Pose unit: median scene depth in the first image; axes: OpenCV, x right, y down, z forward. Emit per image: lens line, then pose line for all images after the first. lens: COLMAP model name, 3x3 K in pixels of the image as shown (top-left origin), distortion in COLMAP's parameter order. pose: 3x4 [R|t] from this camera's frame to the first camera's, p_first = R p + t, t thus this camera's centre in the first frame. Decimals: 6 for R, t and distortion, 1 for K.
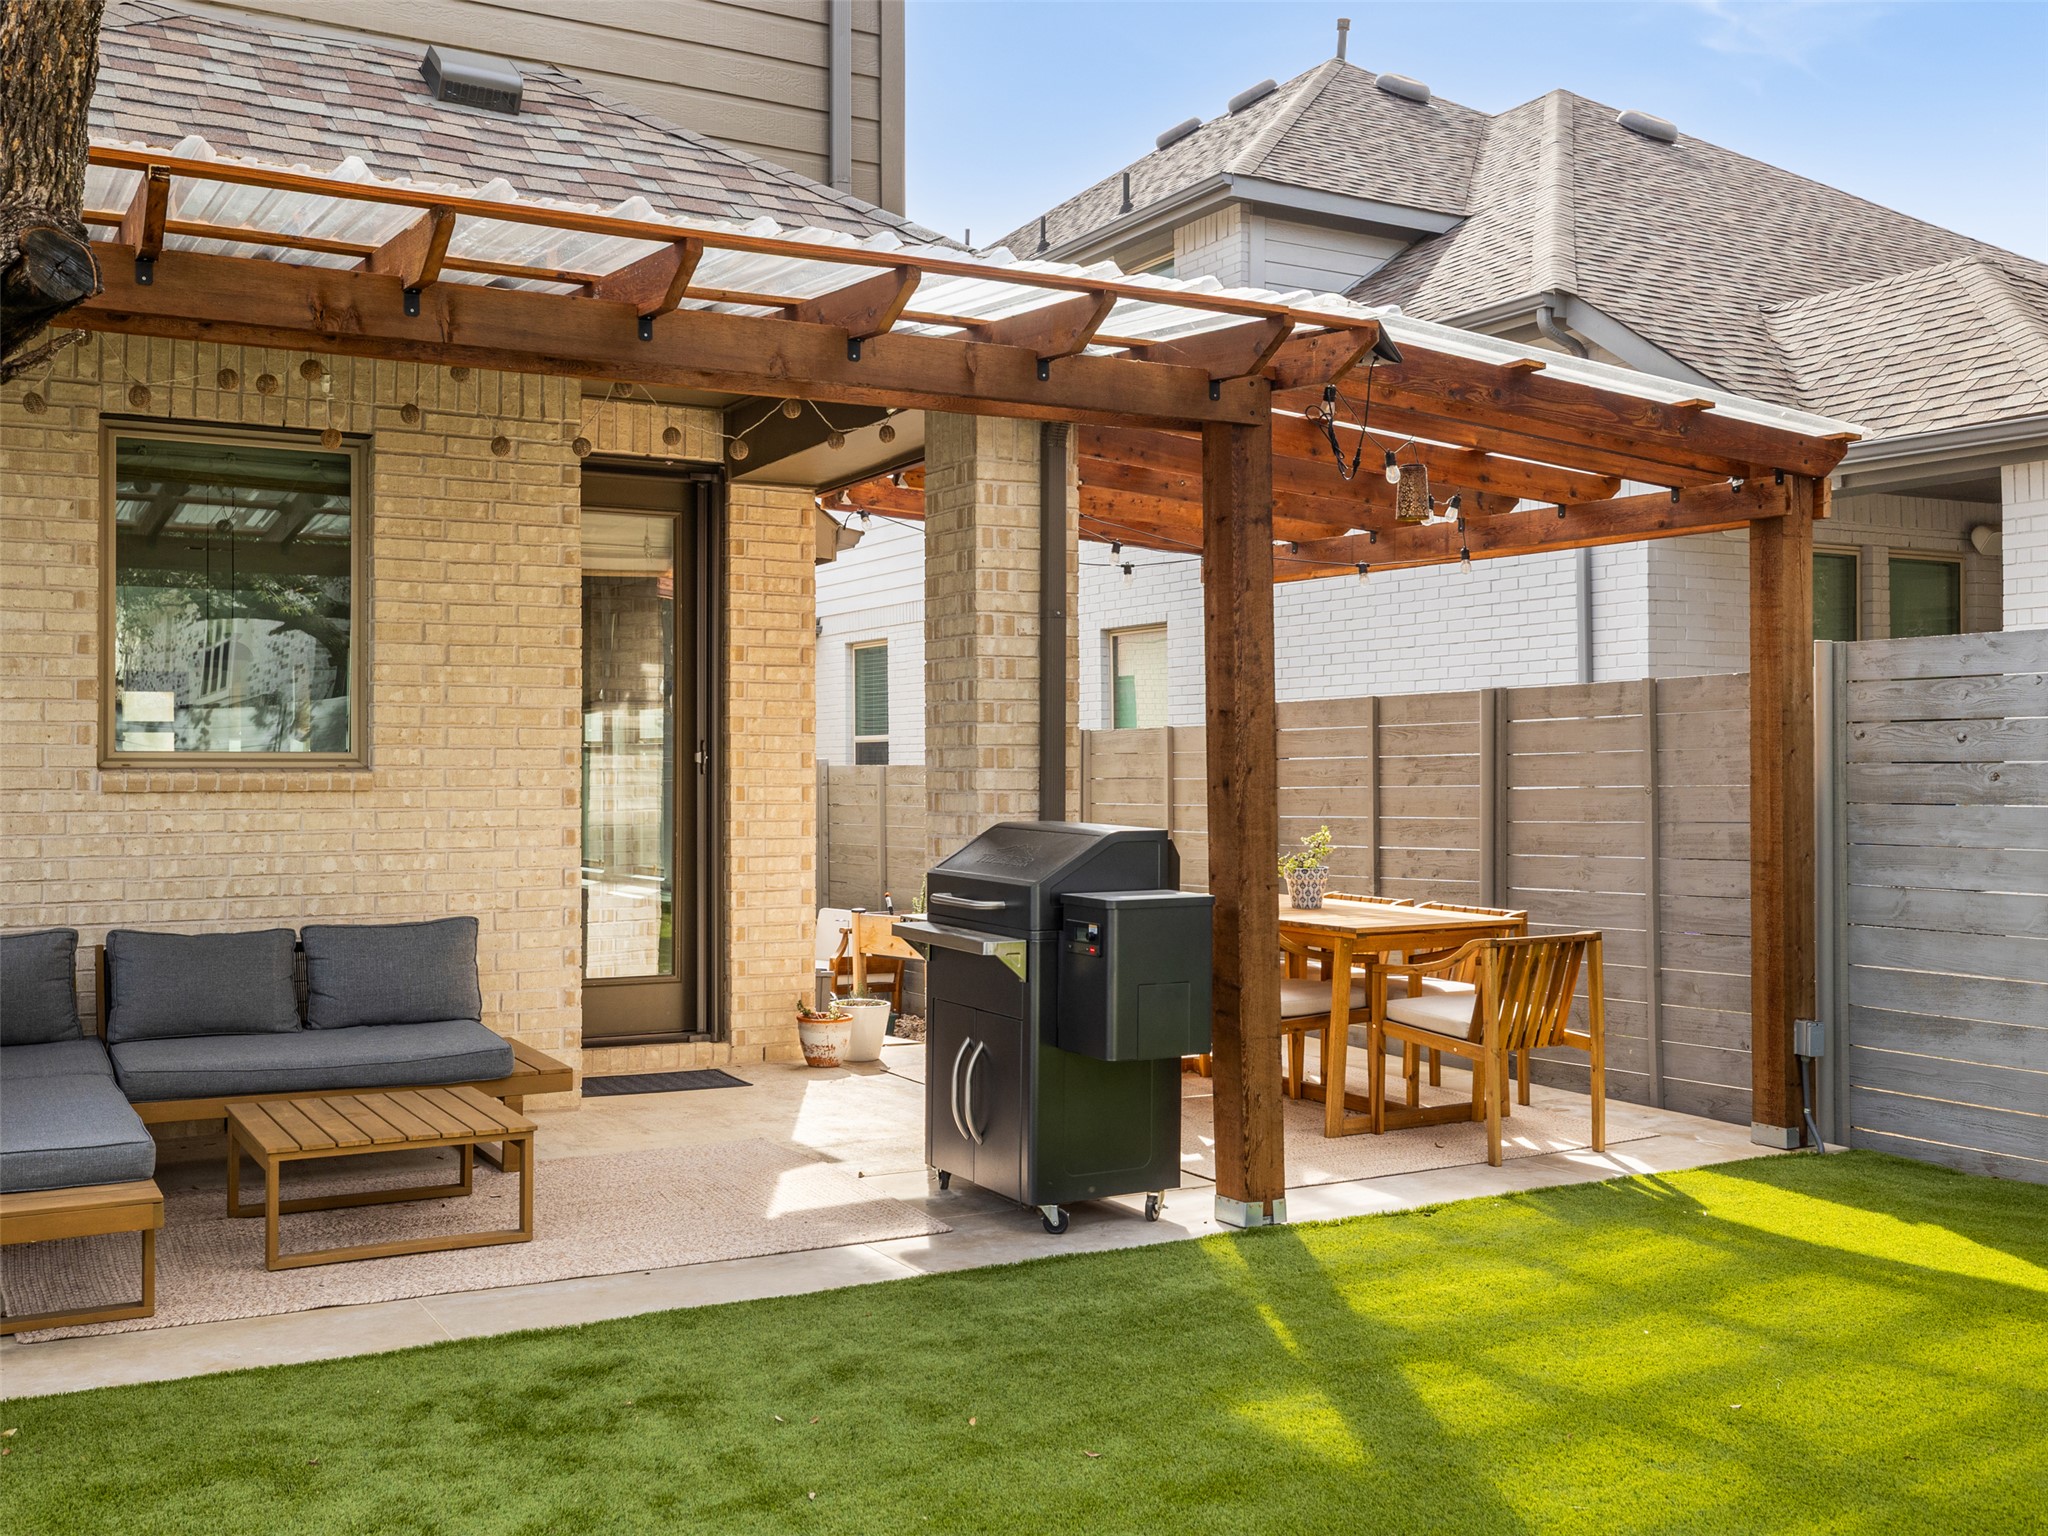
lens RADIAL K [[1996.3, 0, 1024.0], [0, 1996.3, 768.0], [0, 0, 1]] dist [-0.012705, 0.137047]
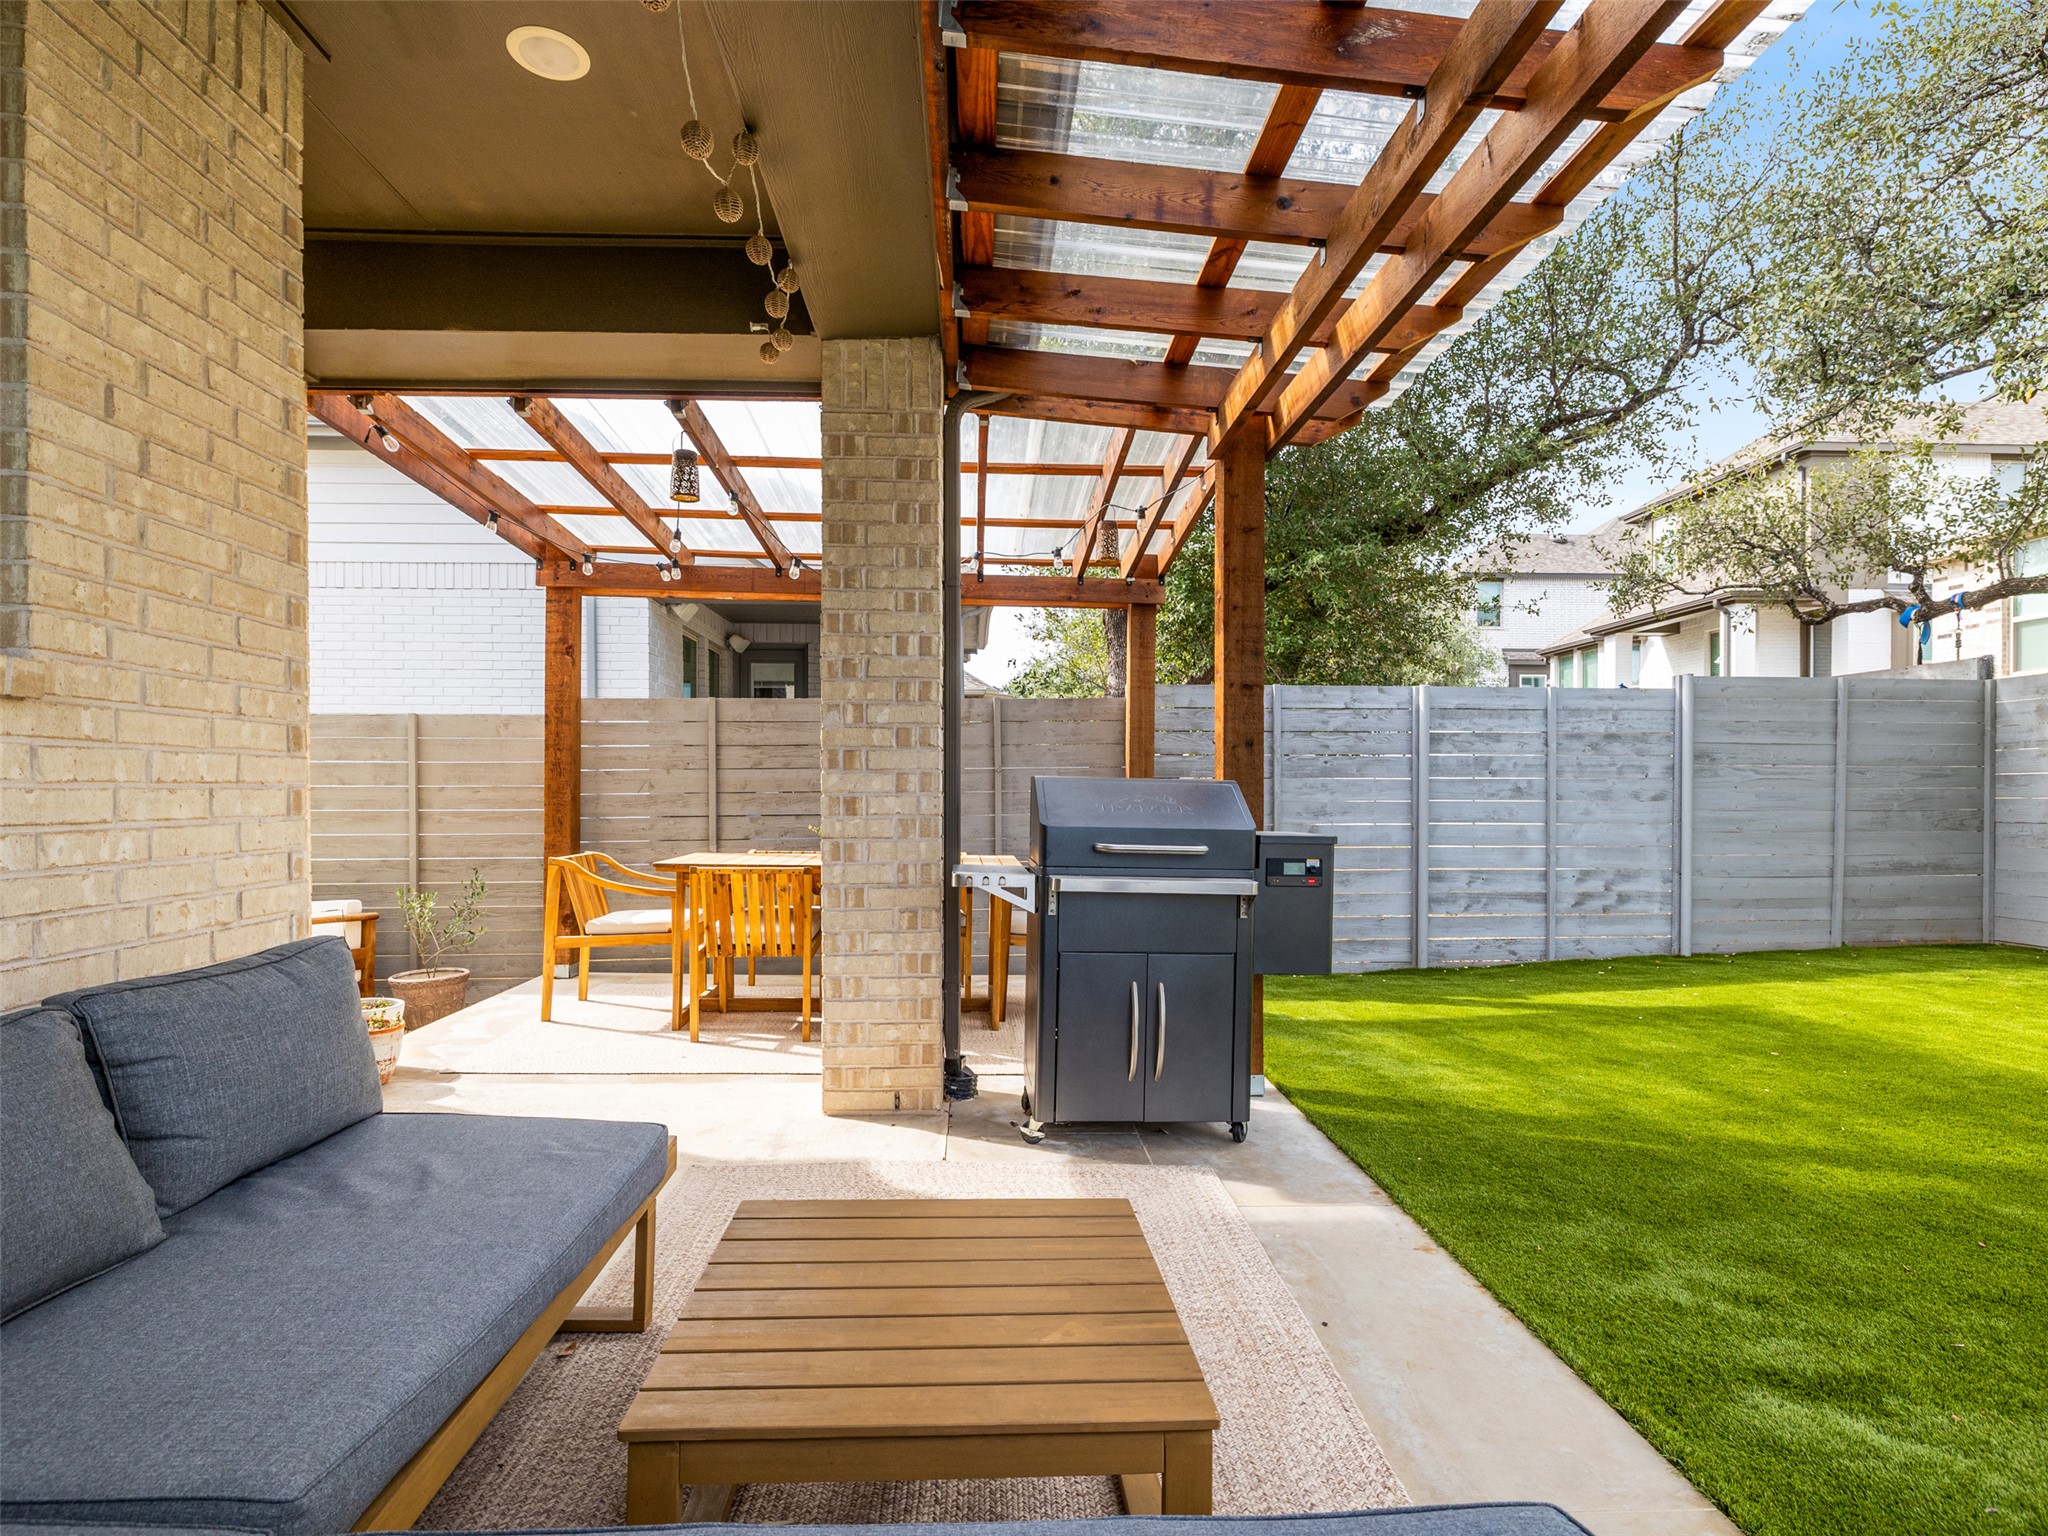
lens RADIAL K [[1058.3, 0, 1027.6], [0, 1058.3, 811.9], [0, 0, 1]] dist [-0.003030, 0.000226]
pose [[0.442436, -0.011727, 0.896723, -0.433632], [-0.005480, 0.999860, 0.015780, 0.031819], [-0.896783, -0.011896, 0.442310, 0.655098]]
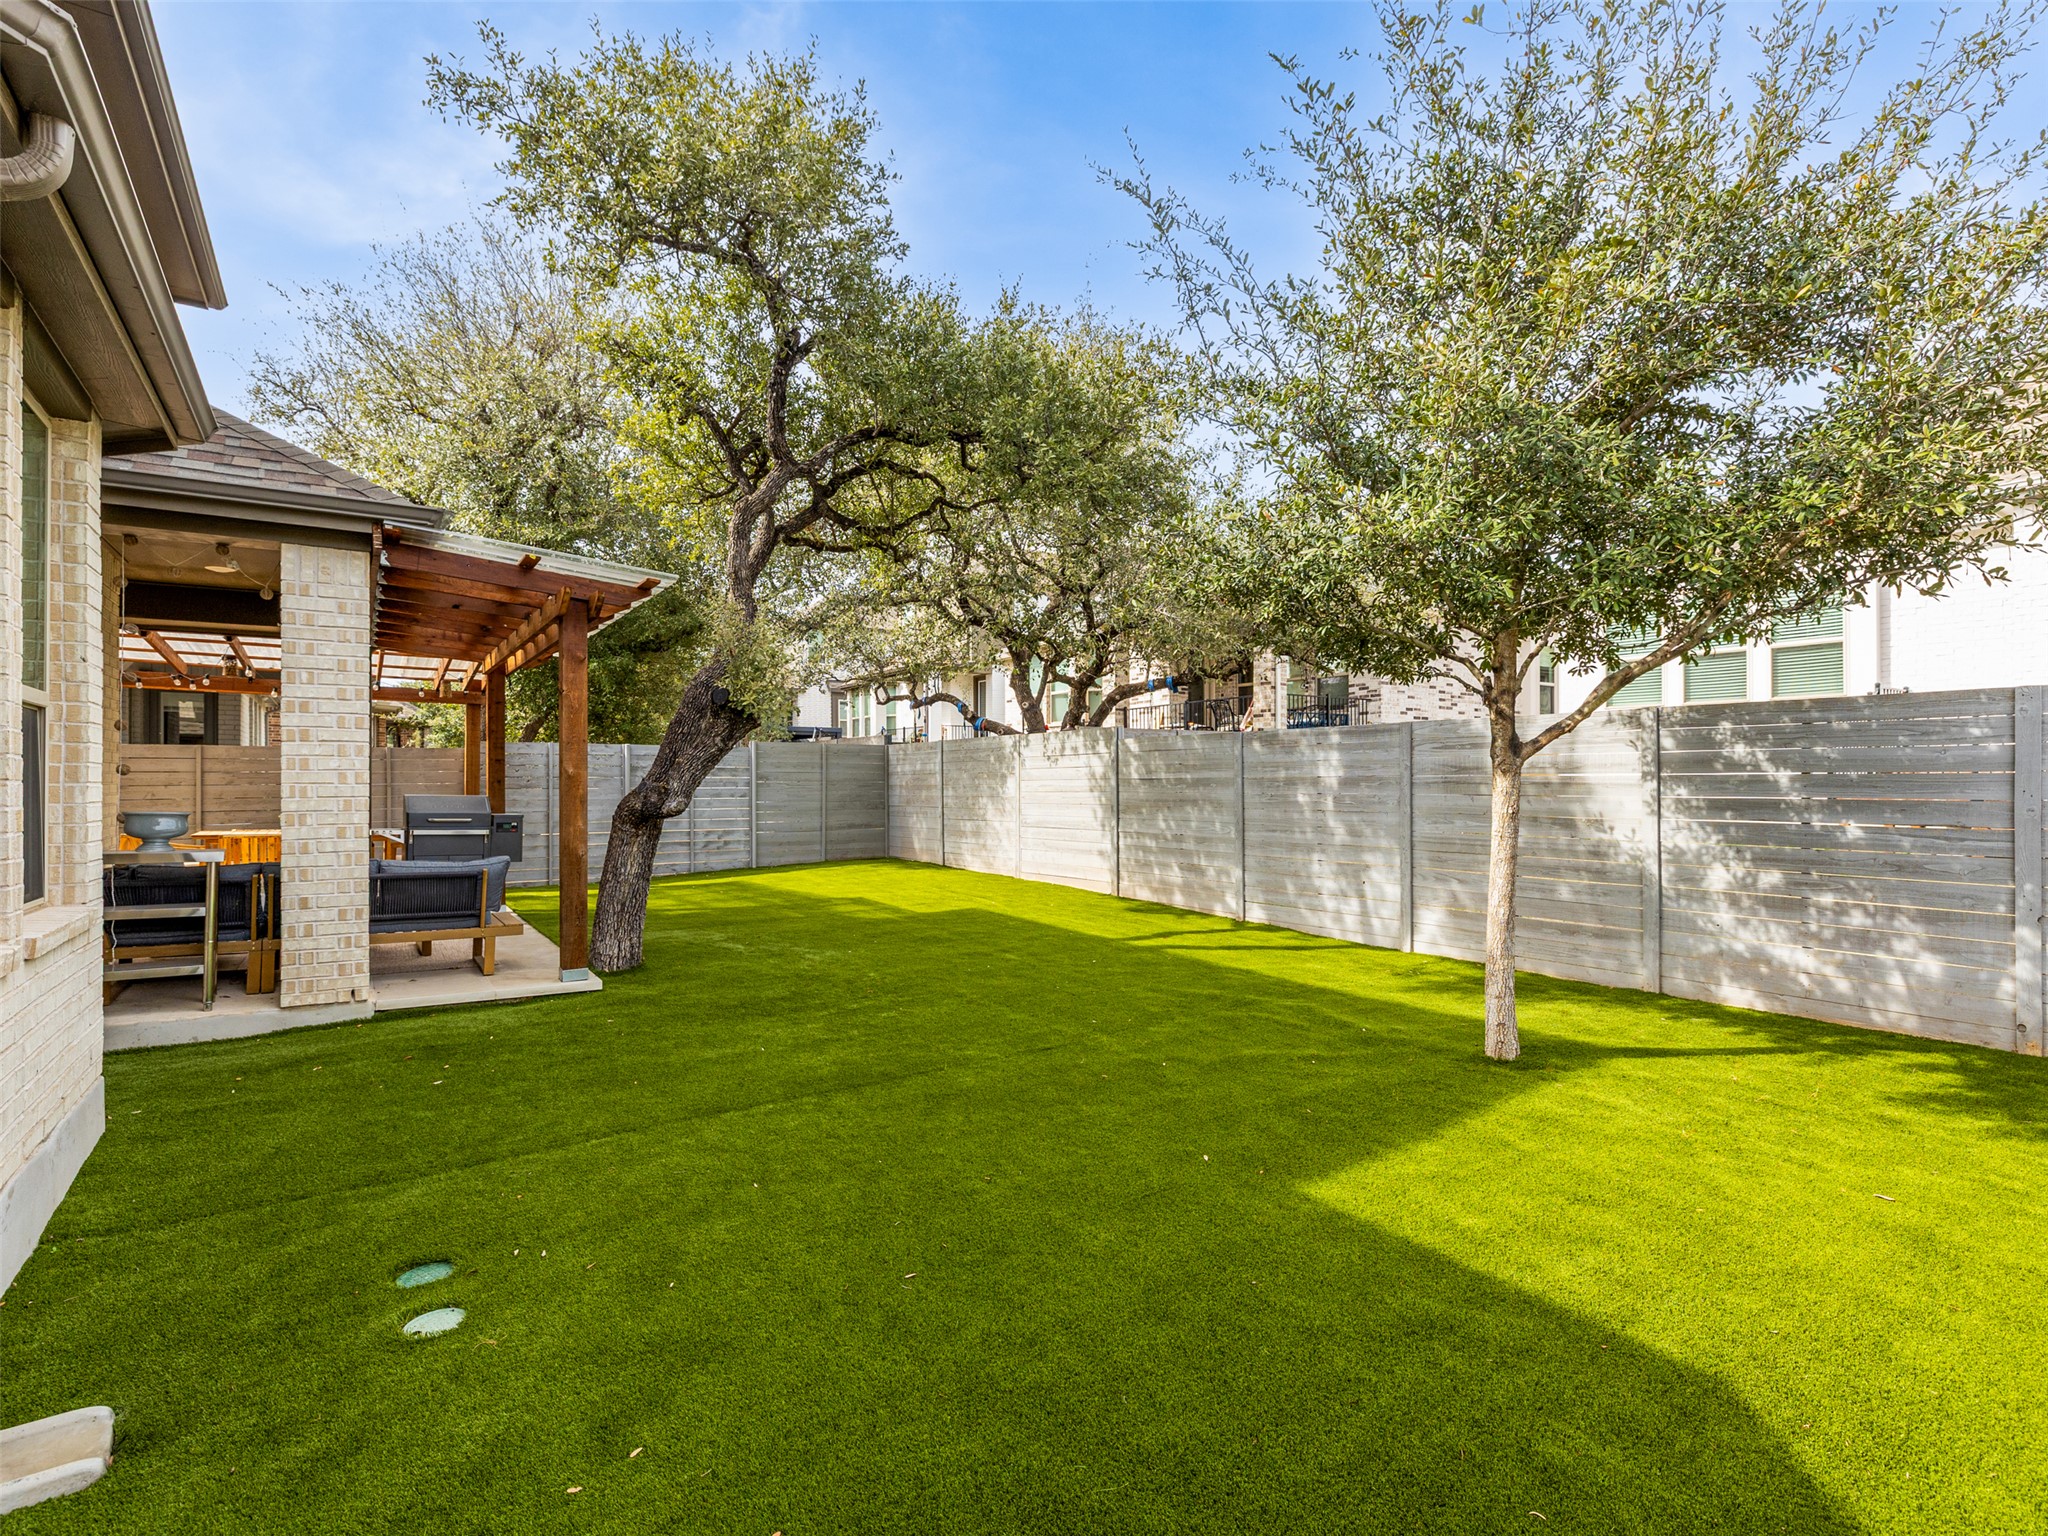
lens RADIAL K [[966.1, 0, 1024.0], [0, 966.1, 768.0], [0, 0, 1]] dist [-0.001147, -0.000424]
pose [[-0.105766, 0.020767, 0.994174, -1.244353], [-0.003258, 0.999769, -0.021230, 0.013699], [-0.994386, -0.005484, -0.105673, 0.241563]]
